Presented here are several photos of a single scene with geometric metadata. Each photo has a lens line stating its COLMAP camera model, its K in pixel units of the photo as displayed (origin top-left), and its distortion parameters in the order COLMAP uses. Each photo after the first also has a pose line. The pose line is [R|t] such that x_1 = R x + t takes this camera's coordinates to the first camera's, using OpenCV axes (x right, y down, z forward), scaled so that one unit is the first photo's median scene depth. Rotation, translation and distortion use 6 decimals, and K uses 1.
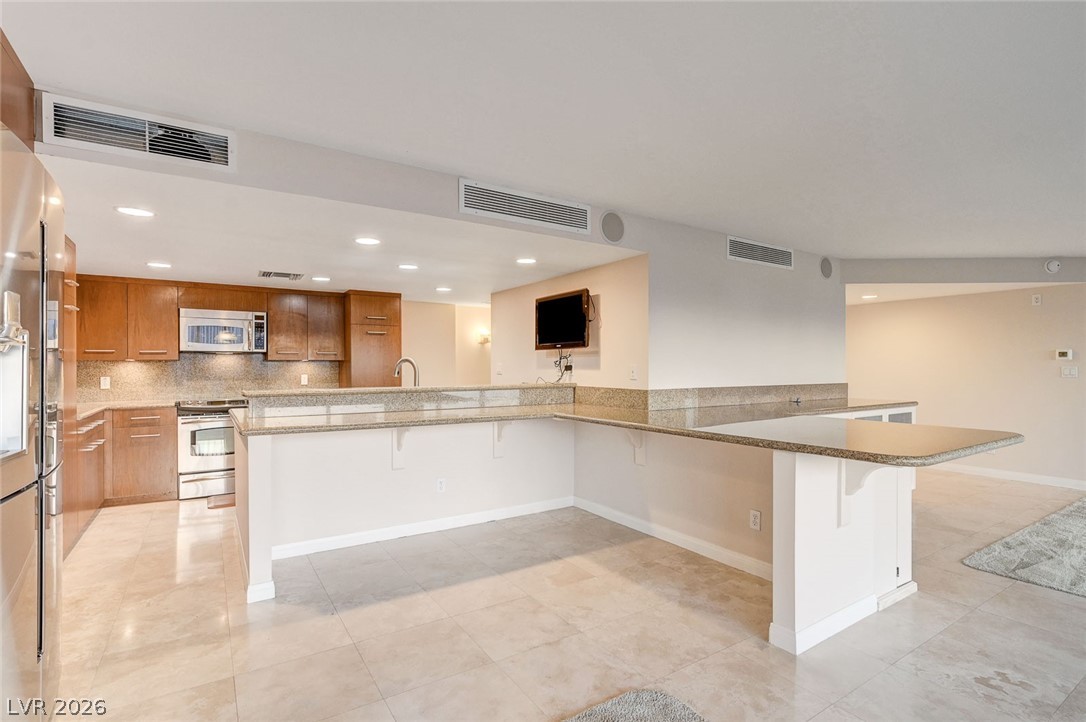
lens RADIAL K [[495.3, 0, 539.1], [0, 495.3, 368.0], [0, 0, 1]] dist [-0.002802, 0.000152]
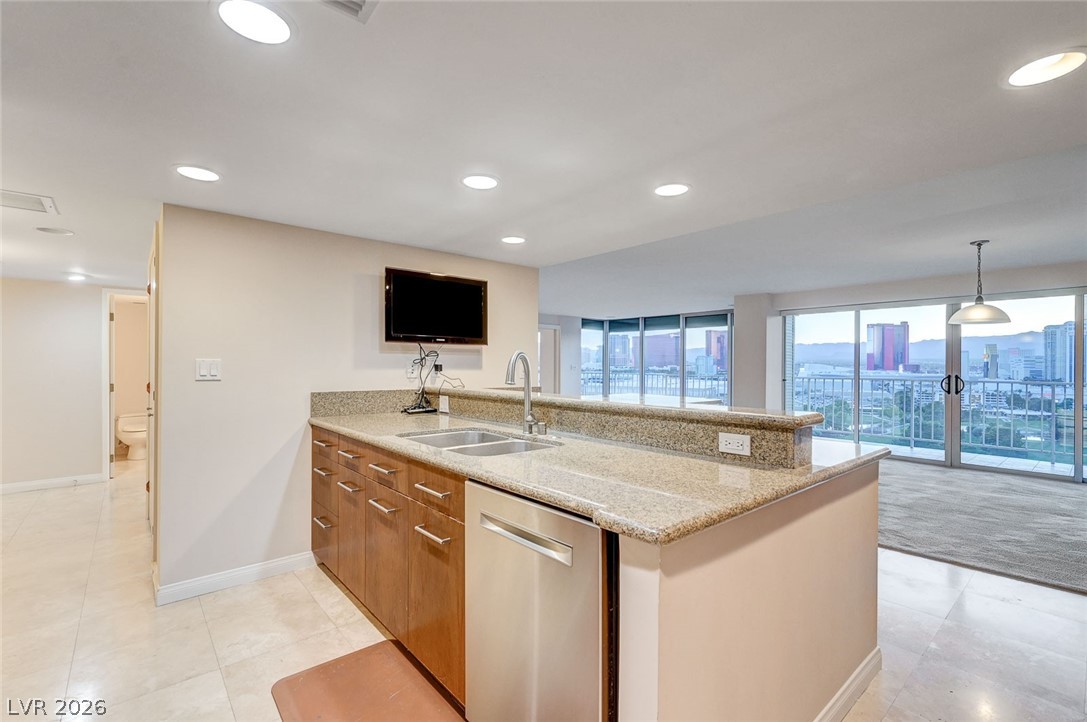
lens RADIAL K [[475.8, 0, 541.0], [0, 475.8, 366.5], [0, 0, 1]] dist [0.002450, -0.002824]
pose [[-0.117313, -0.001446, 0.993094, -0.710882], [-0.001745, 0.999998, 0.001249, -0.003564], [-0.993093, -0.001586, -0.117315, 0.900225]]
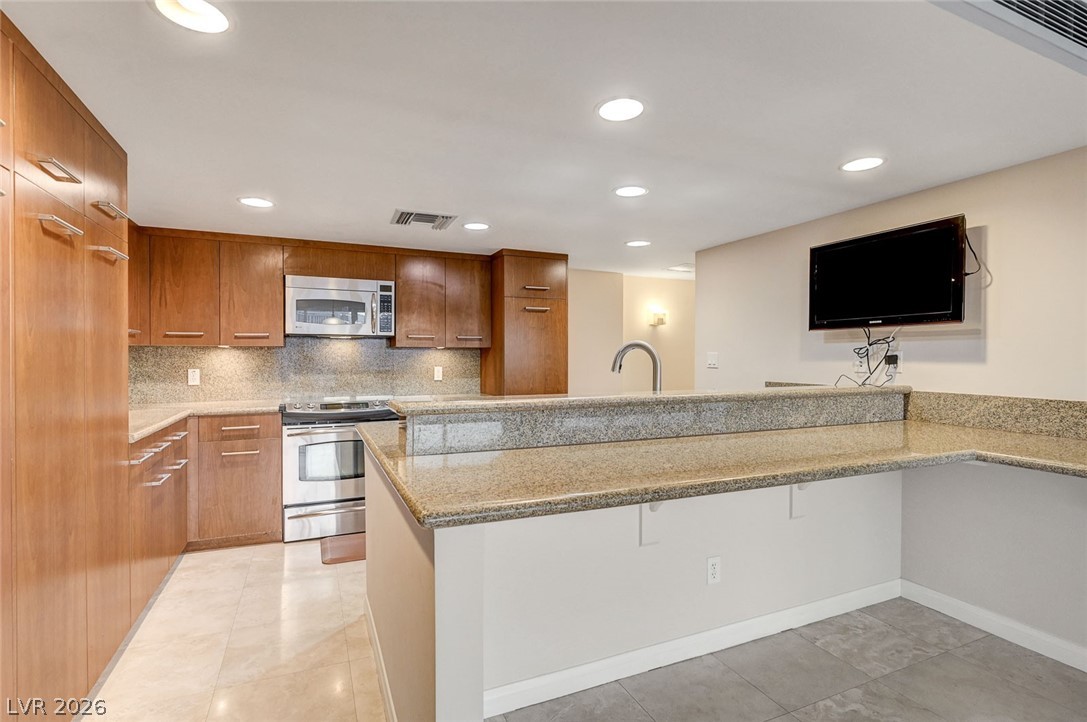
lens RADIAL K [[491.2, 0, 543.2], [0, 491.2, 359.4], [0, 0, 1]] dist [-0.003115, 0.000435]
pose [[0.989199, 0.004151, -0.146521, -0.255858], [-0.003777, 0.999989, 0.002835, -0.000549], [0.146532, -0.002251, 0.989203, 0.355726]]
